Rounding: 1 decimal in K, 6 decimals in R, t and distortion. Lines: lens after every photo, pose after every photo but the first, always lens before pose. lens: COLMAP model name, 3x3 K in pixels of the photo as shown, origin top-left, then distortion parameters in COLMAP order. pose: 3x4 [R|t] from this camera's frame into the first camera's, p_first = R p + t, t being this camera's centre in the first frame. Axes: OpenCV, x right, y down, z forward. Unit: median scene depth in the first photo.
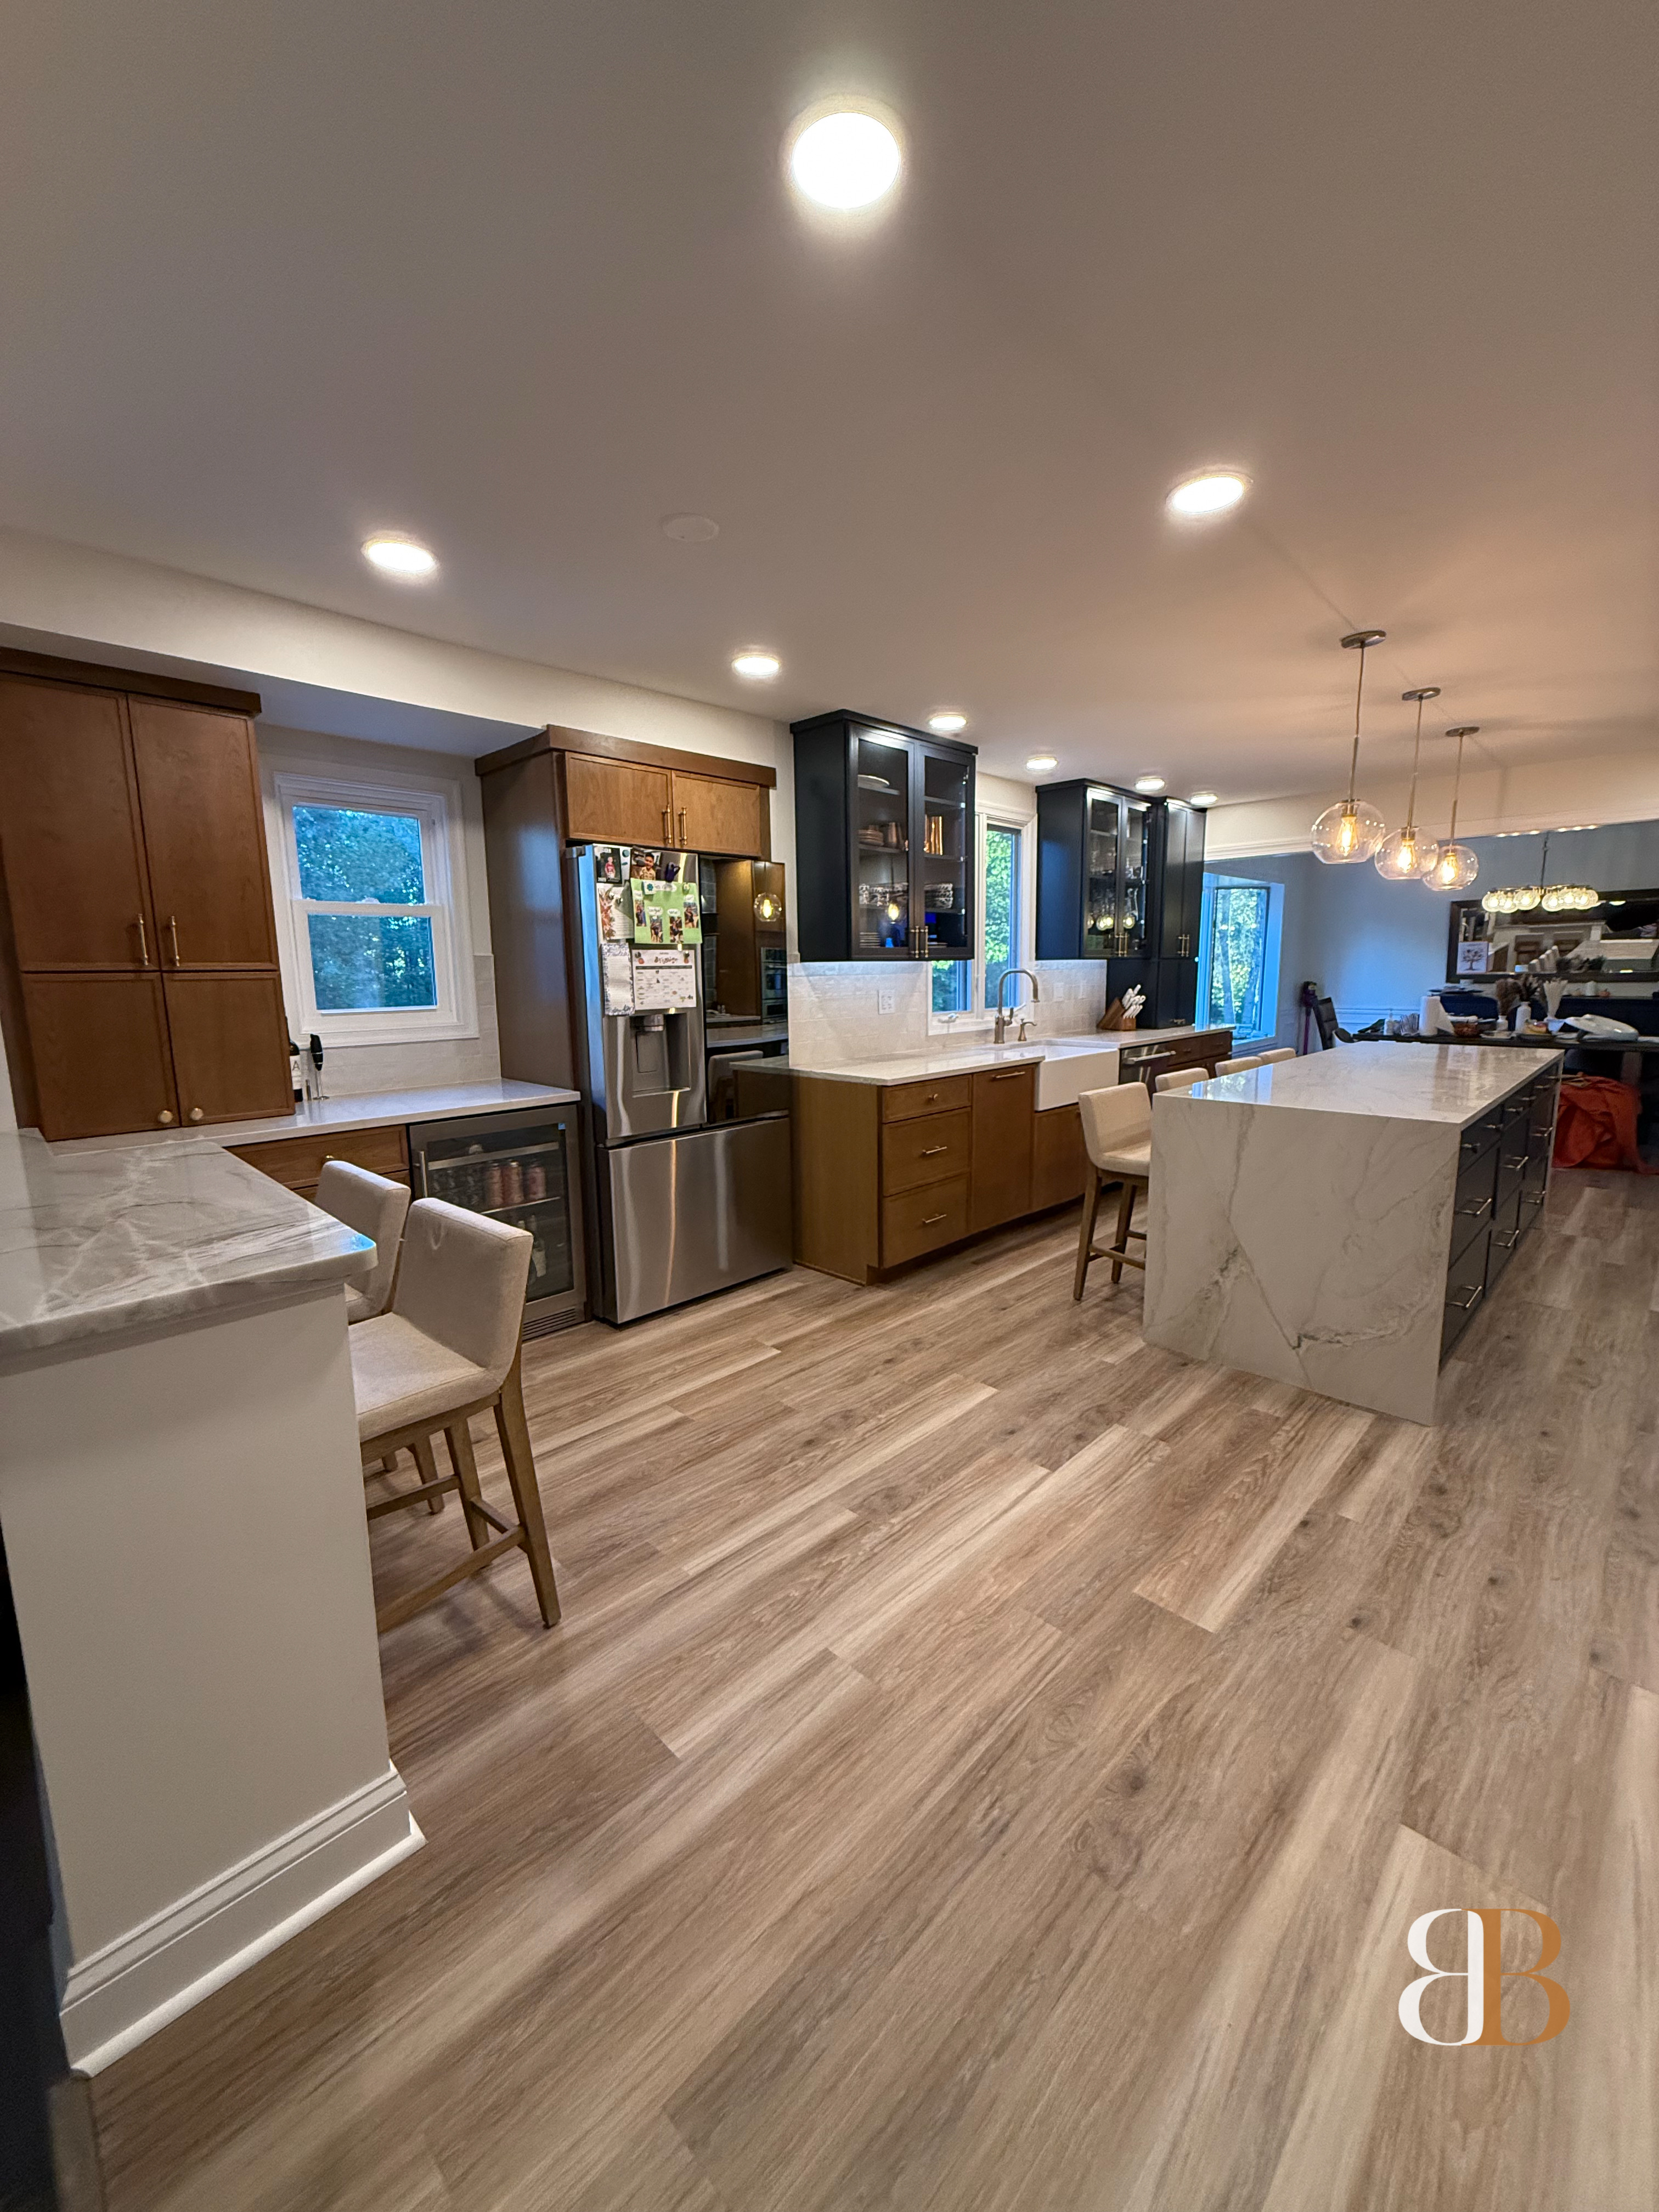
lens RADIAL K [[876.9, 0, 828.6], [0, 876.9, 1100.1], [0, 0, 1]] dist [-0.000197, -0.000306]
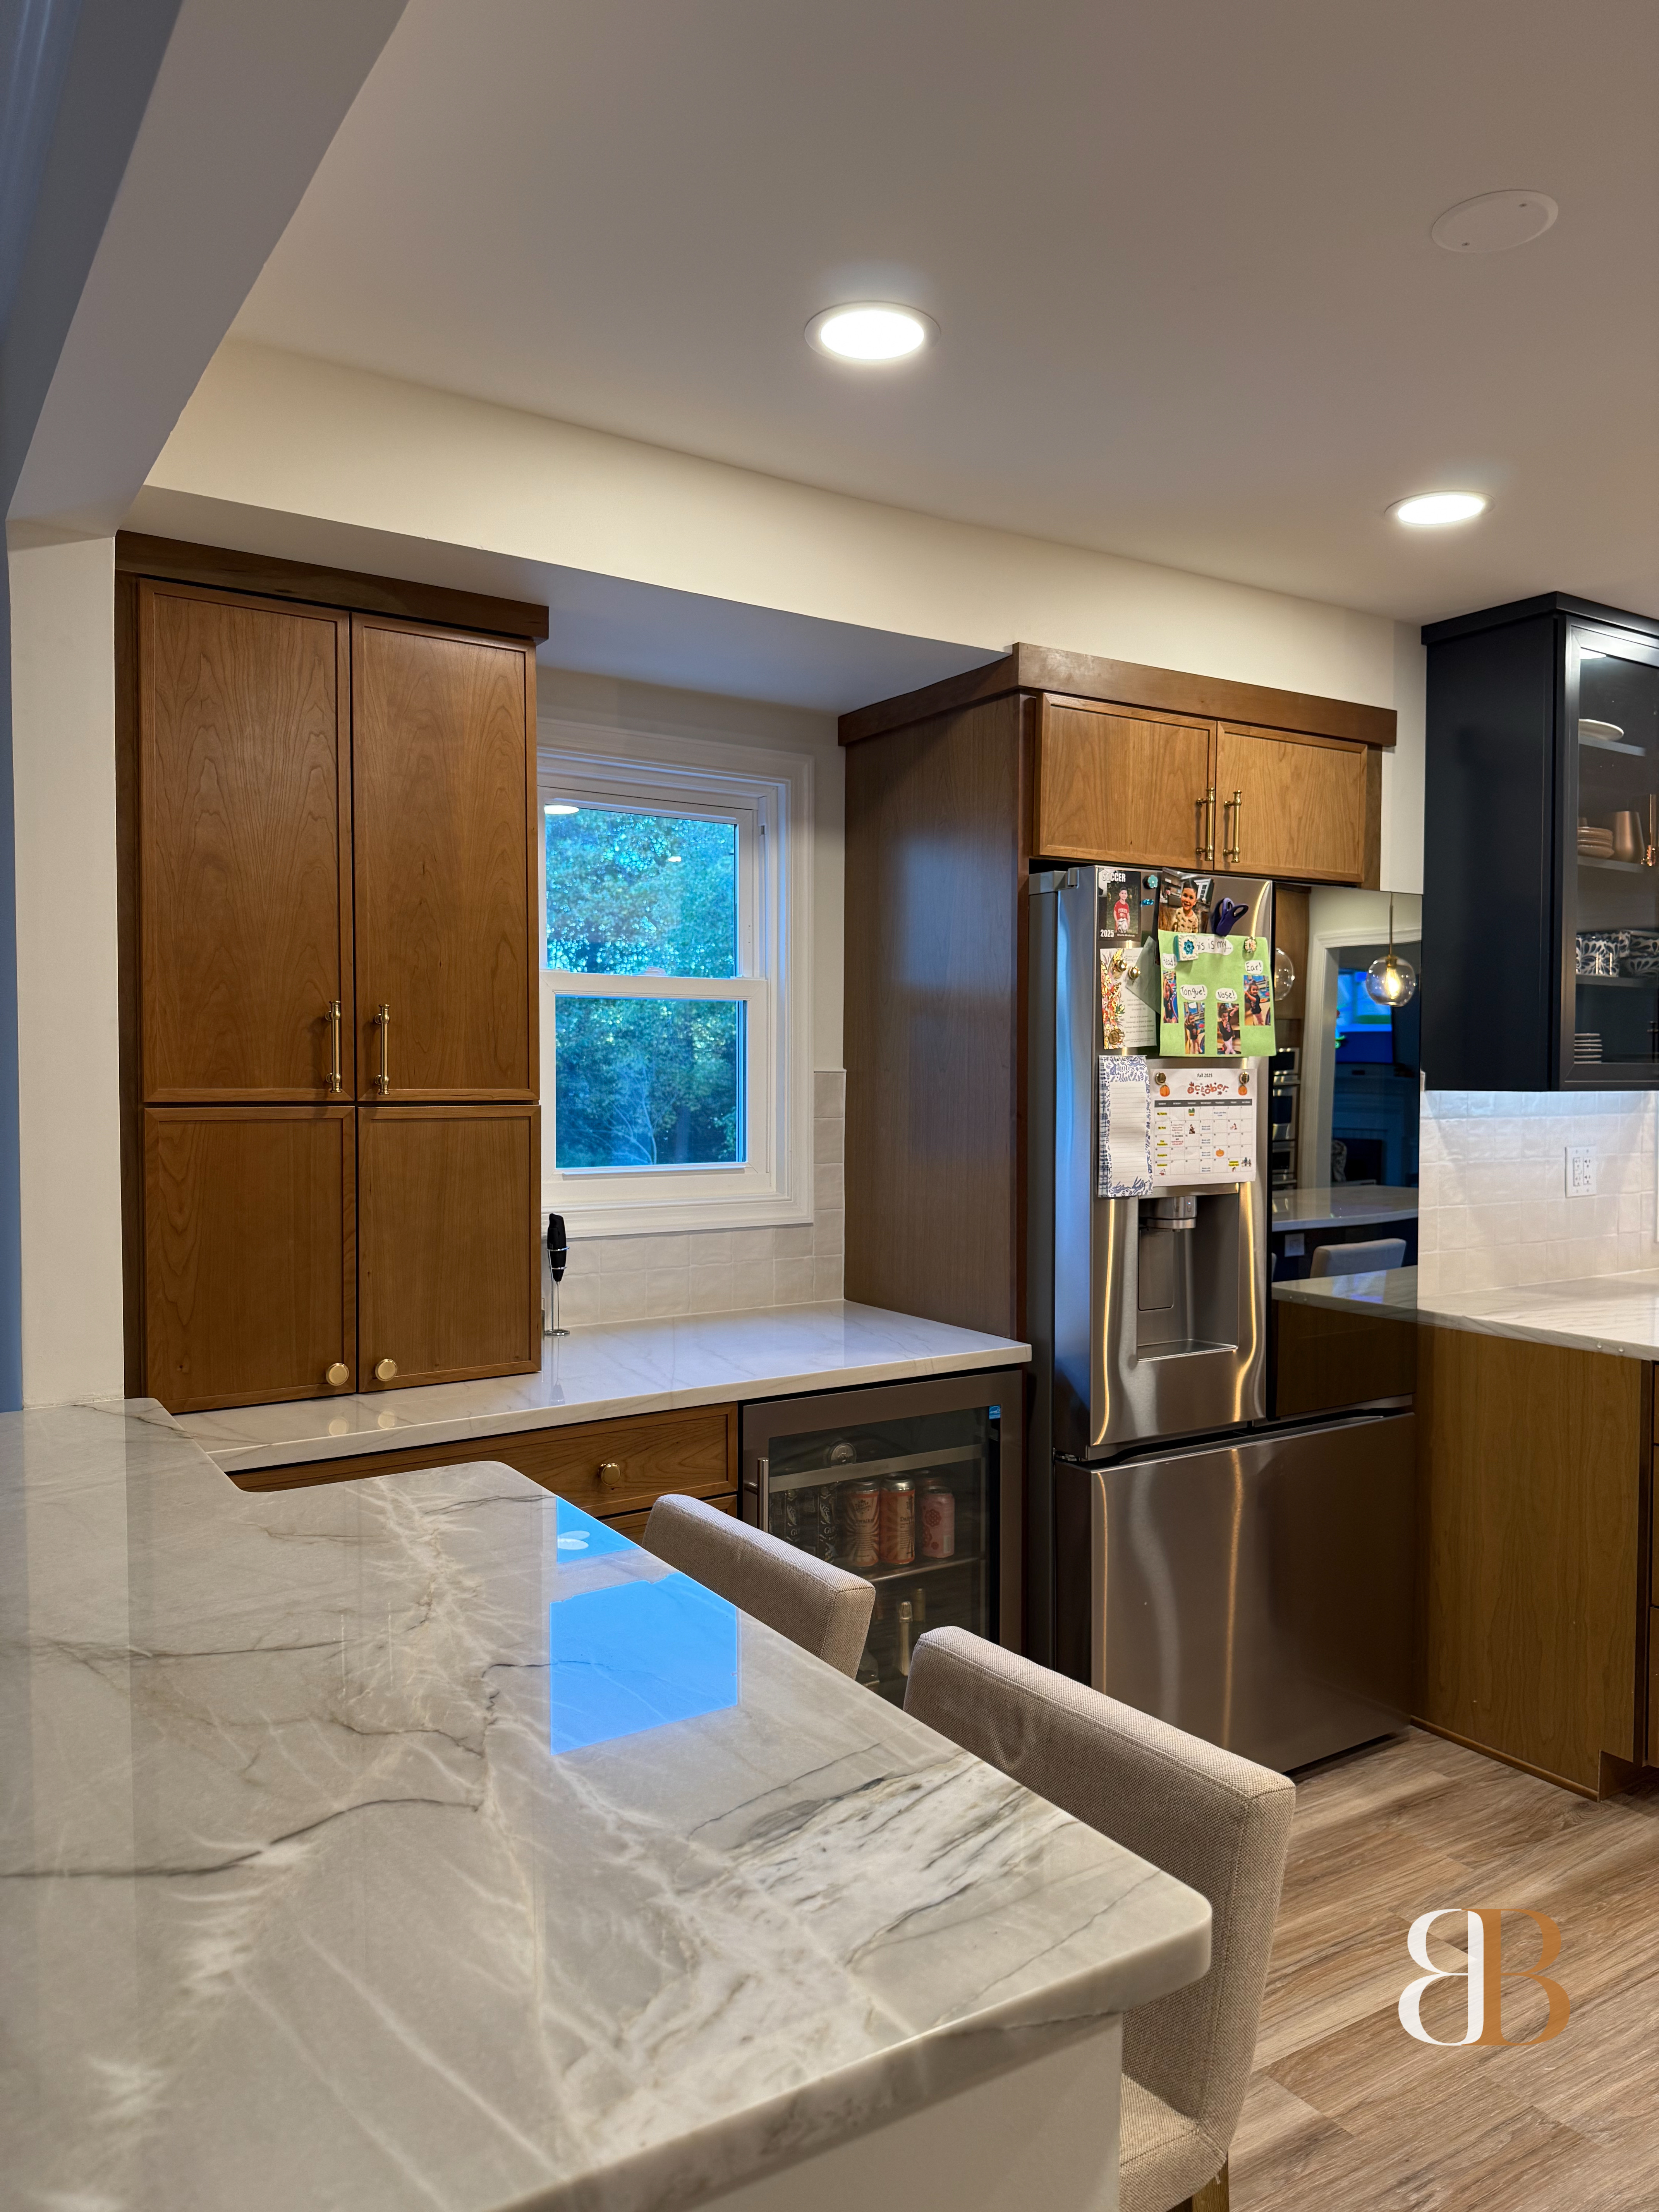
lens RADIAL K [[1554.0, 0, 850.3], [0, 1554.0, 1121.3], [0, 0, 1]] dist [0.063553, -0.072802]
pose [[0.976558, 0.024133, -0.213899, -0.194432], [-0.048451, 0.992840, -0.109186, -0.033965], [0.209733, 0.116990, 0.970734, 0.094801]]
